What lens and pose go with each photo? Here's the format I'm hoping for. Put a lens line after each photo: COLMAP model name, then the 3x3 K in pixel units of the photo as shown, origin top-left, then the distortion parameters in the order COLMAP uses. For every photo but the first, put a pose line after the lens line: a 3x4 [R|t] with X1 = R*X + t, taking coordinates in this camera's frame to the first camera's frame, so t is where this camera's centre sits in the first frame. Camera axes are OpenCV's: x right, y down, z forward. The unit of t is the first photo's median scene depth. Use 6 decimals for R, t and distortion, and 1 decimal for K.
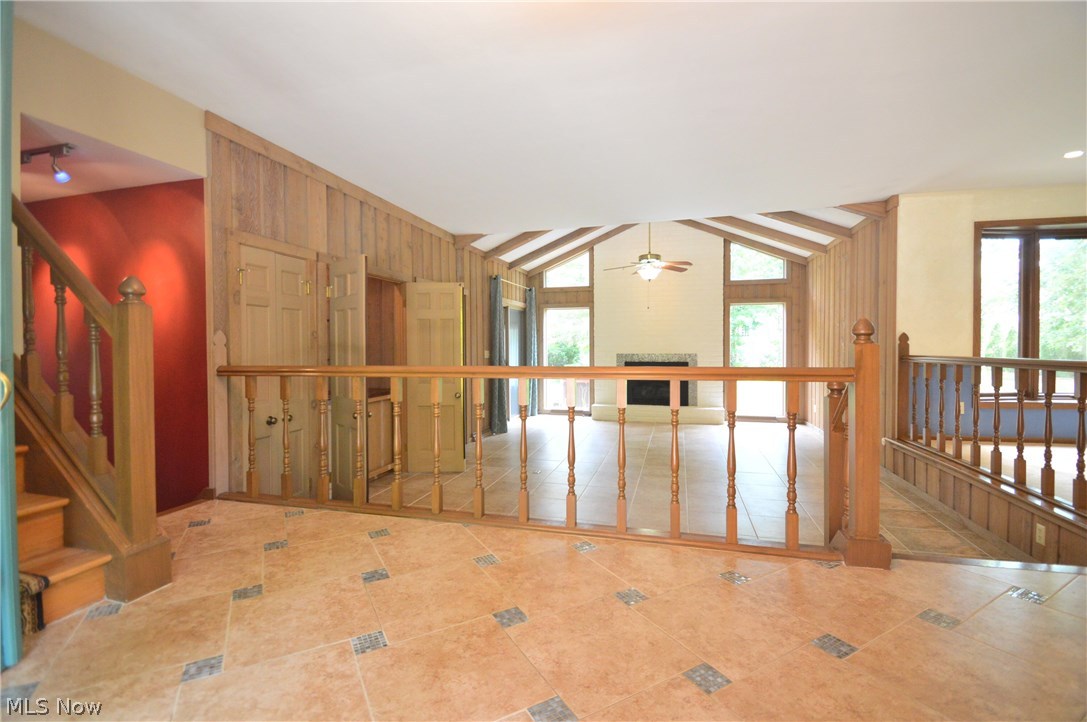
lens RADIAL K [[483.9, 0, 539.3], [0, 483.9, 353.3], [0, 0, 1]] dist [0.013699, -0.016548]
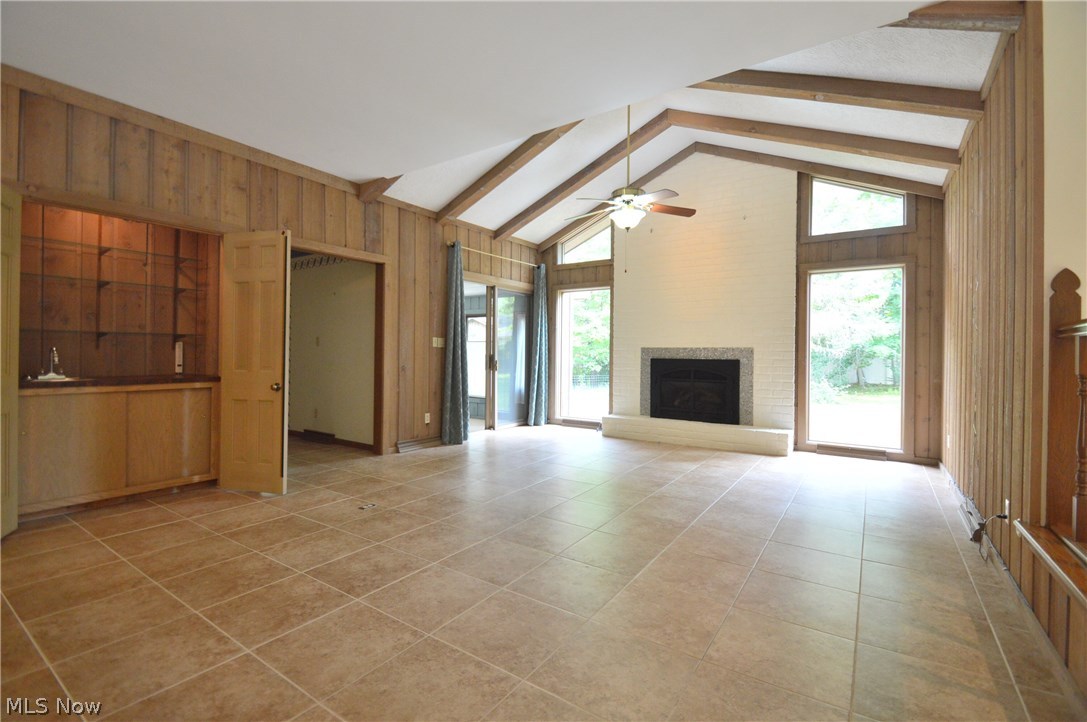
lens RADIAL K [[483.9, 0, 539.3], [0, 483.9, 353.3], [0, 0, 1]] dist [0.013699, -0.016548]
pose [[0.948021, 0.013552, -0.317918, 0.262546], [-0.019103, 0.999715, -0.014348, 0.024337], [0.317633, 0.019675, 0.948010, 0.272619]]
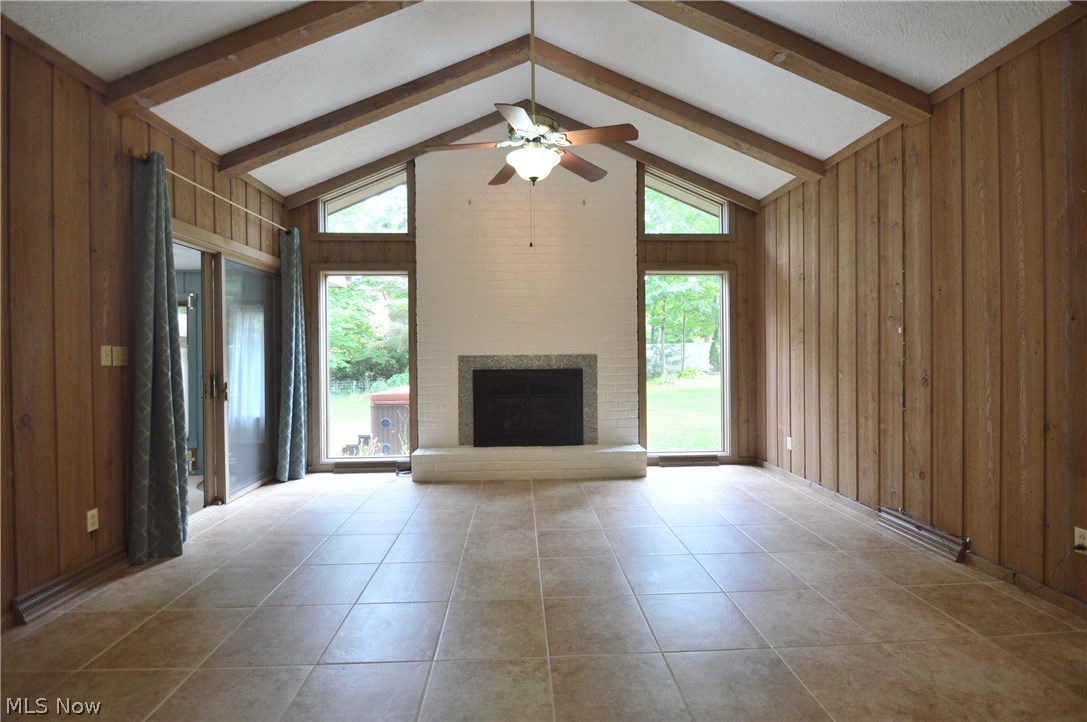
lens RADIAL K [[483.9, 0, 539.3], [0, 483.9, 353.3], [0, 0, 1]] dist [0.013699, -0.016548]
pose [[0.948414, -0.004127, 0.317008, 0.076646], [0.009456, 0.999839, -0.015274, 0.007924], [-0.316894, 0.017483, 0.948300, 0.476476]]
